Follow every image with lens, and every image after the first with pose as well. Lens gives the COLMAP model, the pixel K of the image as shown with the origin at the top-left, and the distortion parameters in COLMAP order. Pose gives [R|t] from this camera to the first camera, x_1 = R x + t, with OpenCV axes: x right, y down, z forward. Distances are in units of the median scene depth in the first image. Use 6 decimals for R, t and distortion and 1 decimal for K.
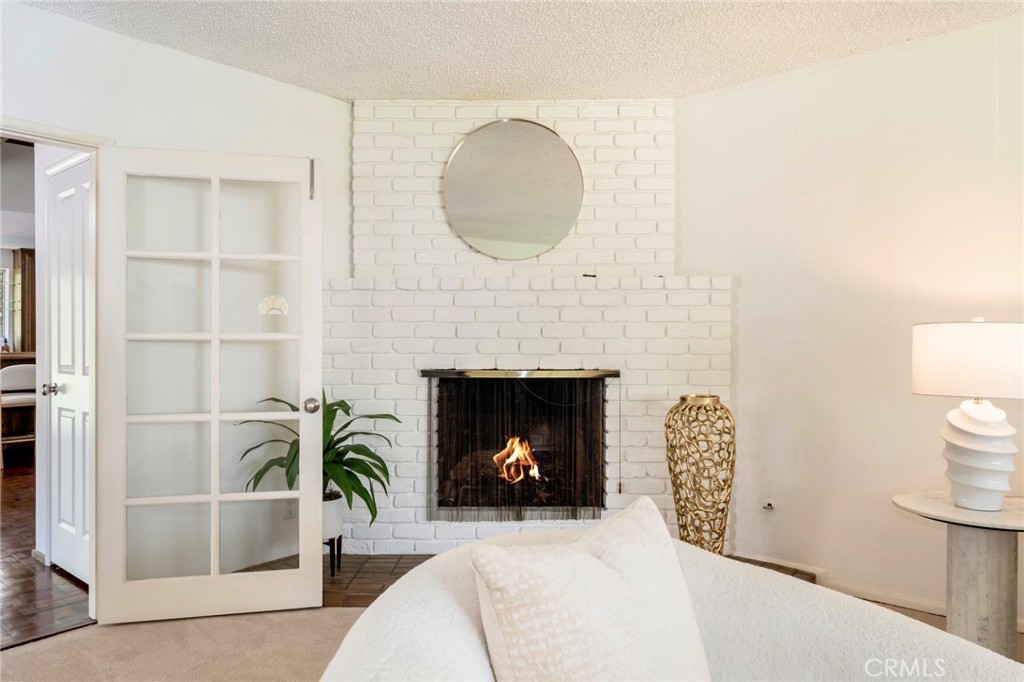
lens RADIAL K [[702.0, 0, 506.2], [0, 702.0, 335.3], [0, 0, 1]] dist [0.003595, -0.003427]
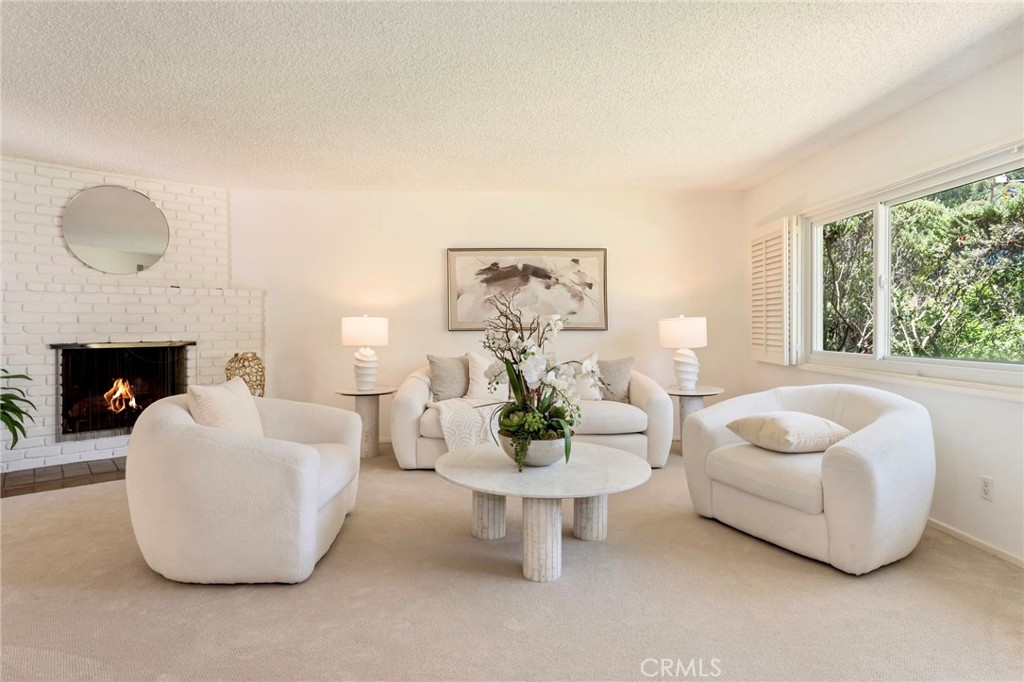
lens RADIAL K [[545.7, 0, 511.9], [0, 545.7, 331.9], [0, 0, 1]] dist [-0.006560, -0.000125]
pose [[0.728933, -0.012695, 0.684468, -0.195824], [0.000604, 0.999840, 0.017901, 0.001936], [-0.684585, -0.012635, 0.728823, -0.541369]]
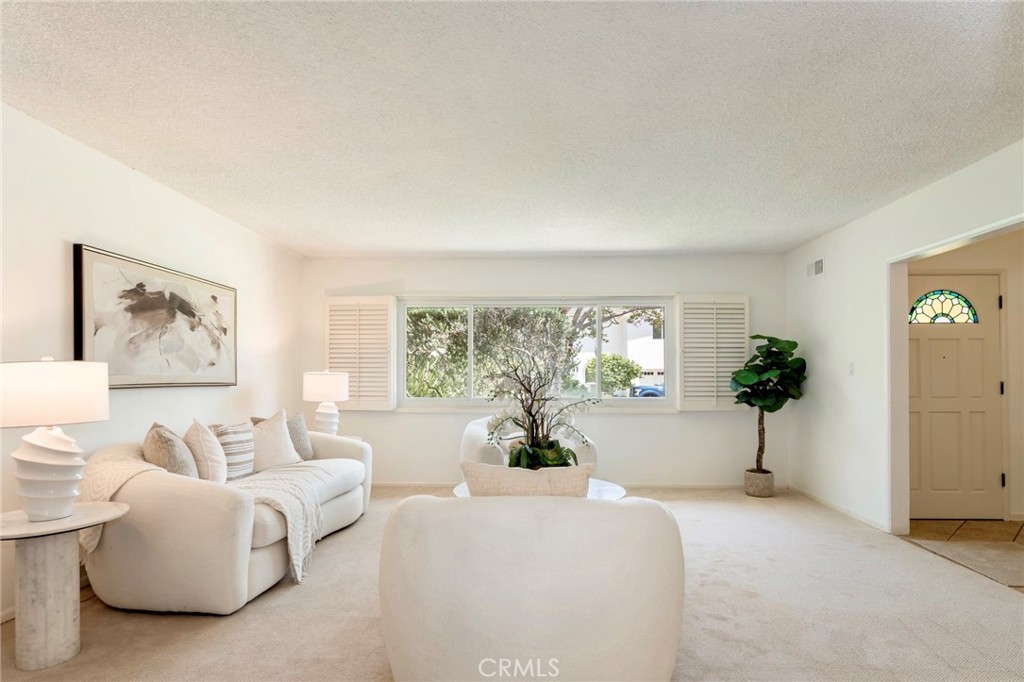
lens RADIAL K [[545.7, 0, 517.8], [0, 545.7, 368.6], [0, 0, 1]] dist [-0.006560, -0.000125]
pose [[-0.635772, 0.011043, 0.771798, -0.369744], [-0.004982, 0.999818, -0.018410, 0.005088], [-0.771861, -0.015550, -0.635602, 0.676121]]
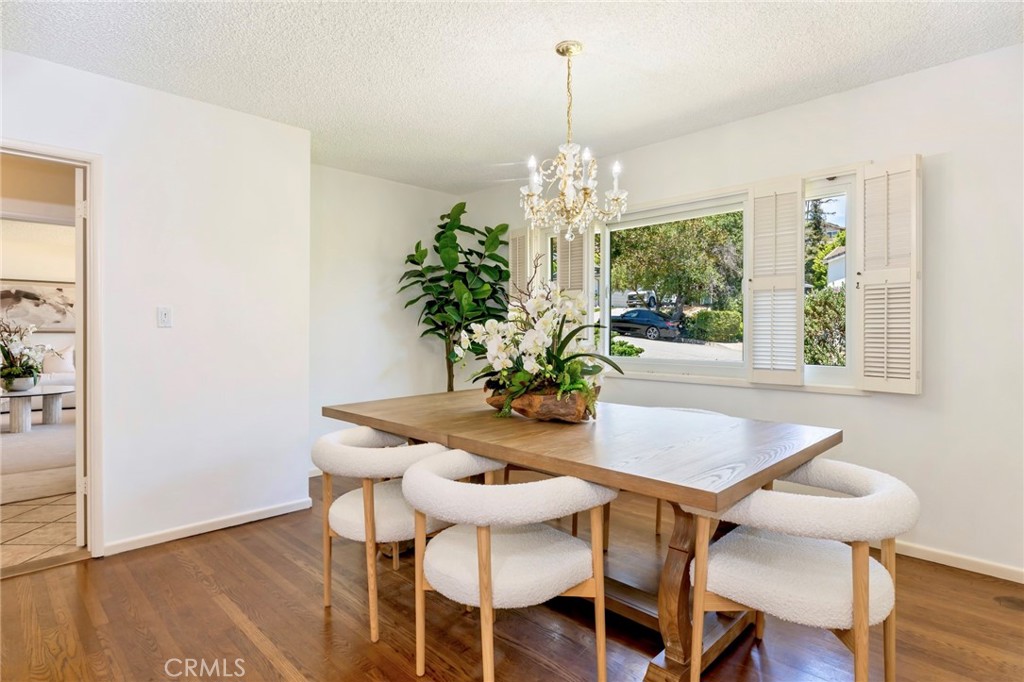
lens RADIAL K [[545.7, 0, 520.9], [0, 545.7, 333.1], [0, 0, 1]] dist [-0.006560, -0.000125]
pose [[0.063436, -0.007694, 0.997956, -1.311011], [-0.008275, 0.999932, 0.008235, -0.010283], [-0.997952, -0.008780, 0.063368, -1.757321]]
